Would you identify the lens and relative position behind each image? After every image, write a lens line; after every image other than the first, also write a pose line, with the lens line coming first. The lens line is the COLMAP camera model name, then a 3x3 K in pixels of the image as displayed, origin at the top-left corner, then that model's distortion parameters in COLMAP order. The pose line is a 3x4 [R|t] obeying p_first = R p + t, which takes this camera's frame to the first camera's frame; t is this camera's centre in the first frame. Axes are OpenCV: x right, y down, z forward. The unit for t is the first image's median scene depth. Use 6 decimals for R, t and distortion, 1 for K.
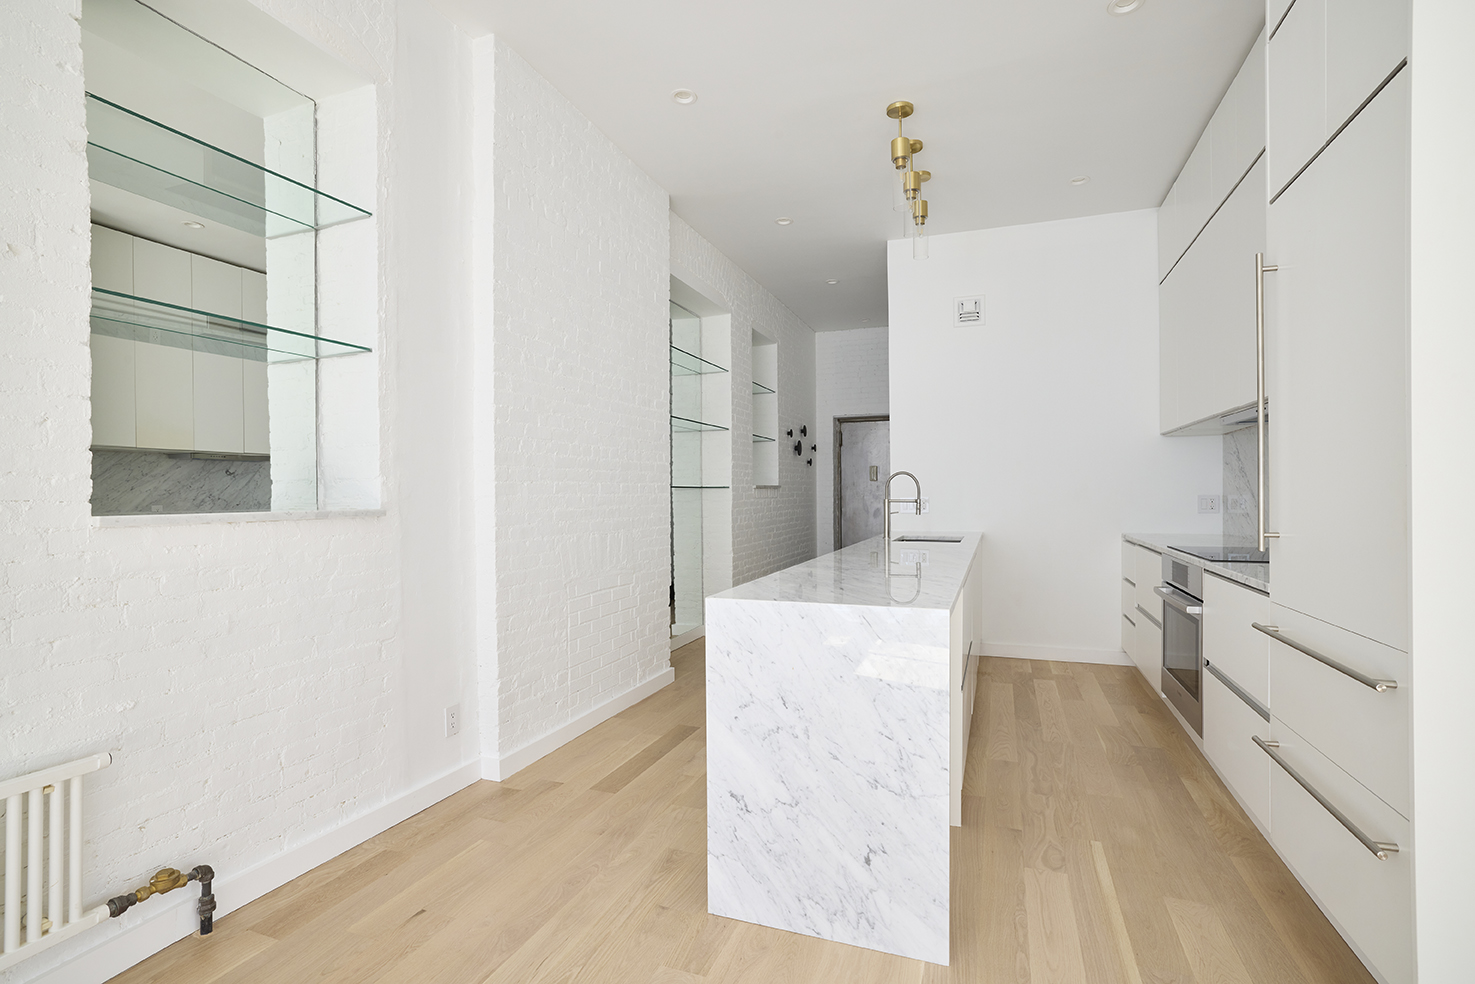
lens RADIAL K [[692.0, 0, 744.0], [0, 692.0, 497.4], [0, 0, 1]] dist [-0.019608, 0.000880]
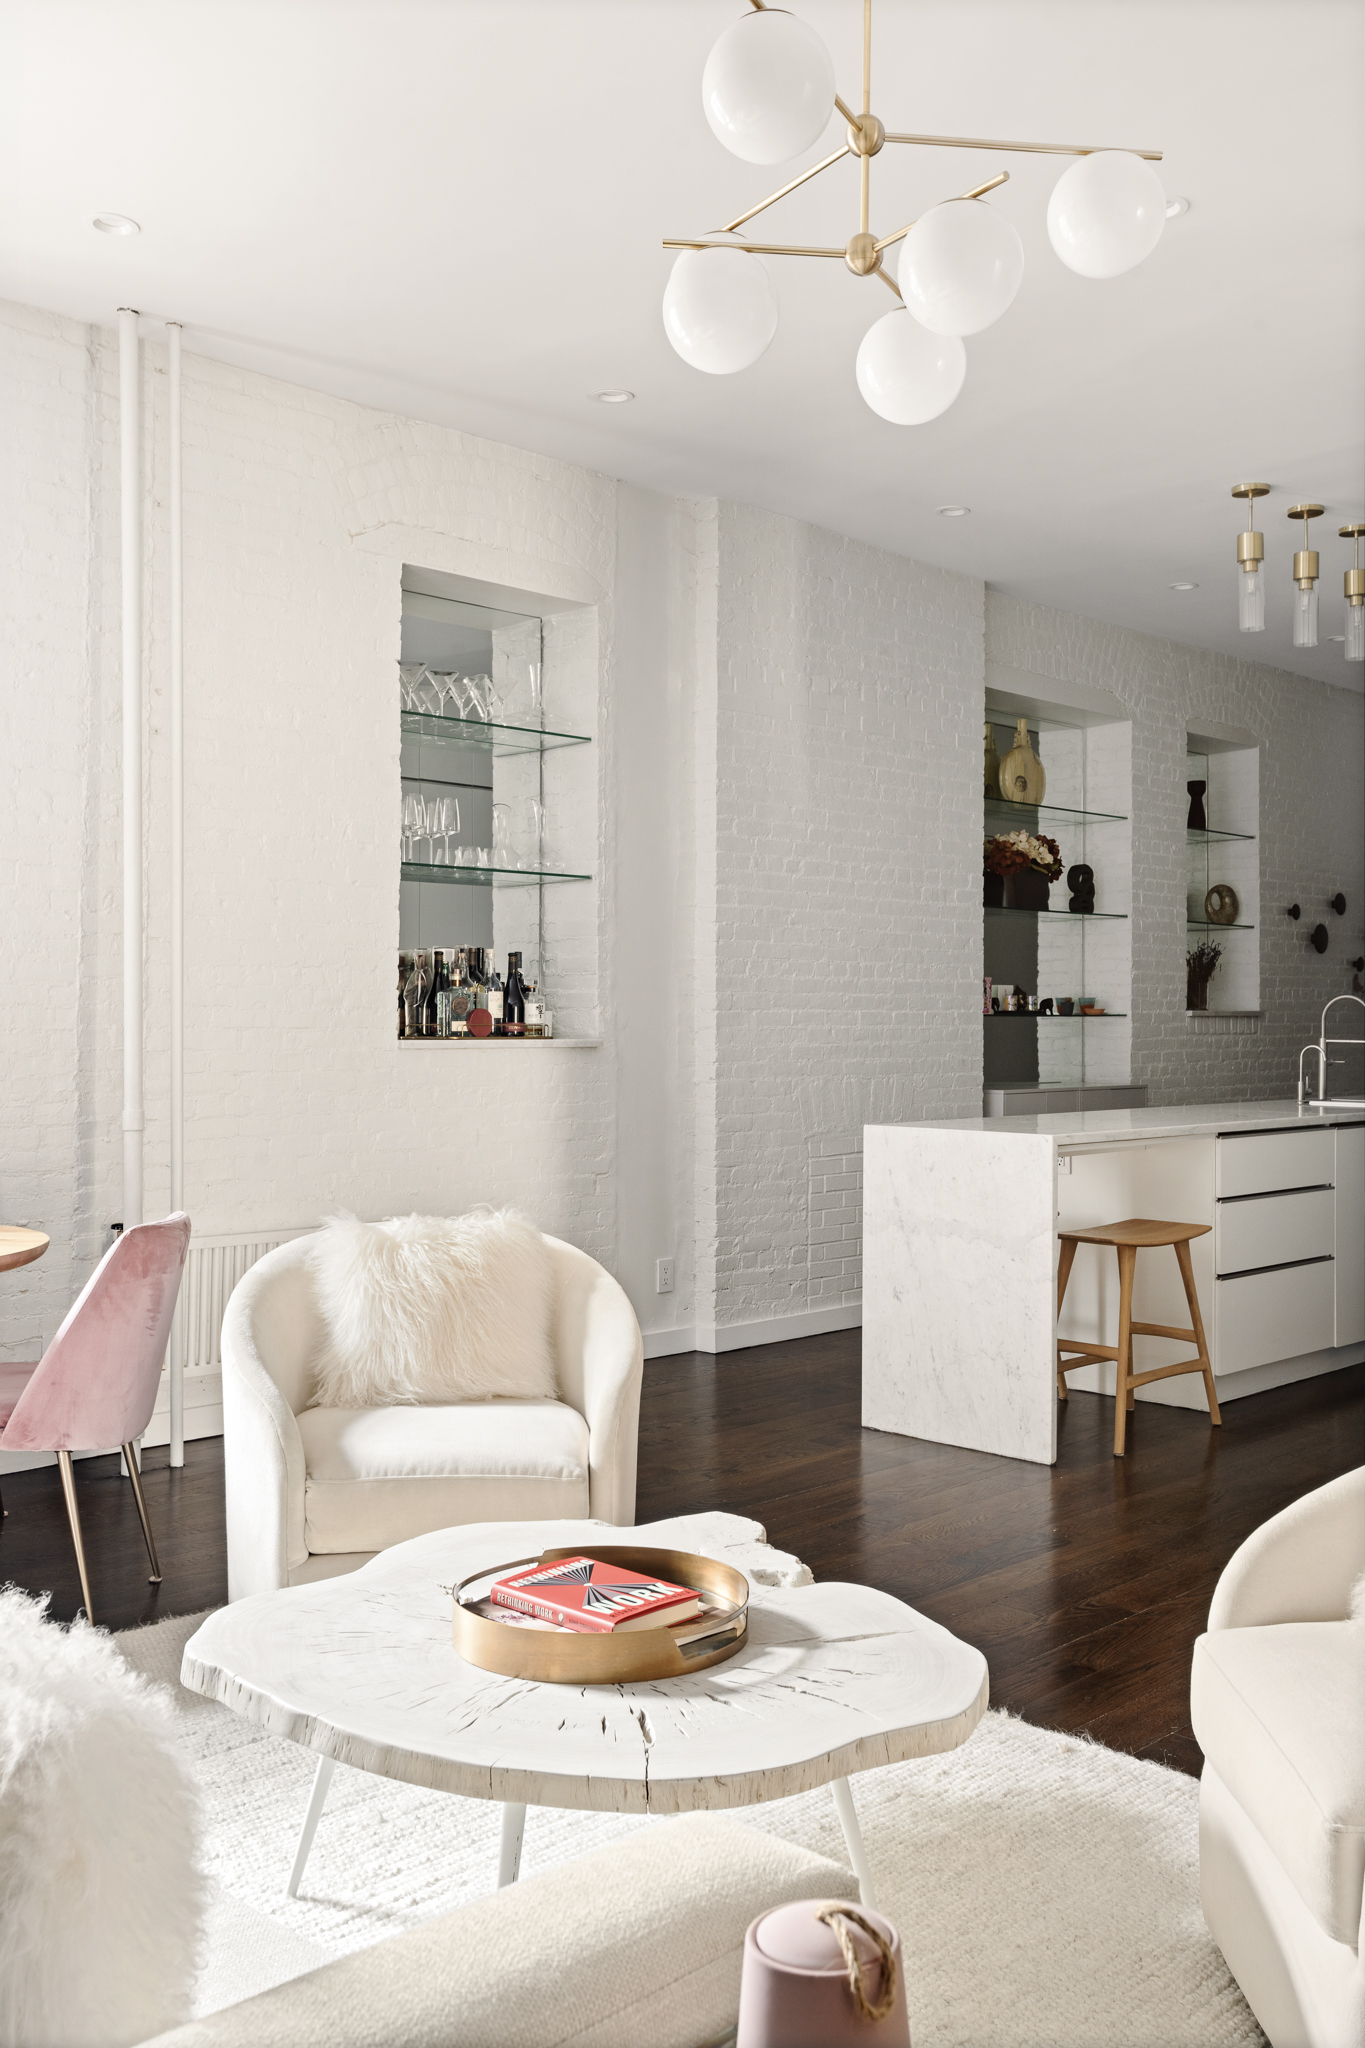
lens RADIAL K [[1855.4, 0, 682.9], [0, 1855.4, 1021.7], [0, 0, 1]] dist [0.004049, 0.000000]
pose [[0.904762, 0.011309, -0.425766, 0.596676], [-0.012526, 0.999922, -0.000058, -0.008386], [0.425732, 0.005386, 0.904833, -1.134223]]
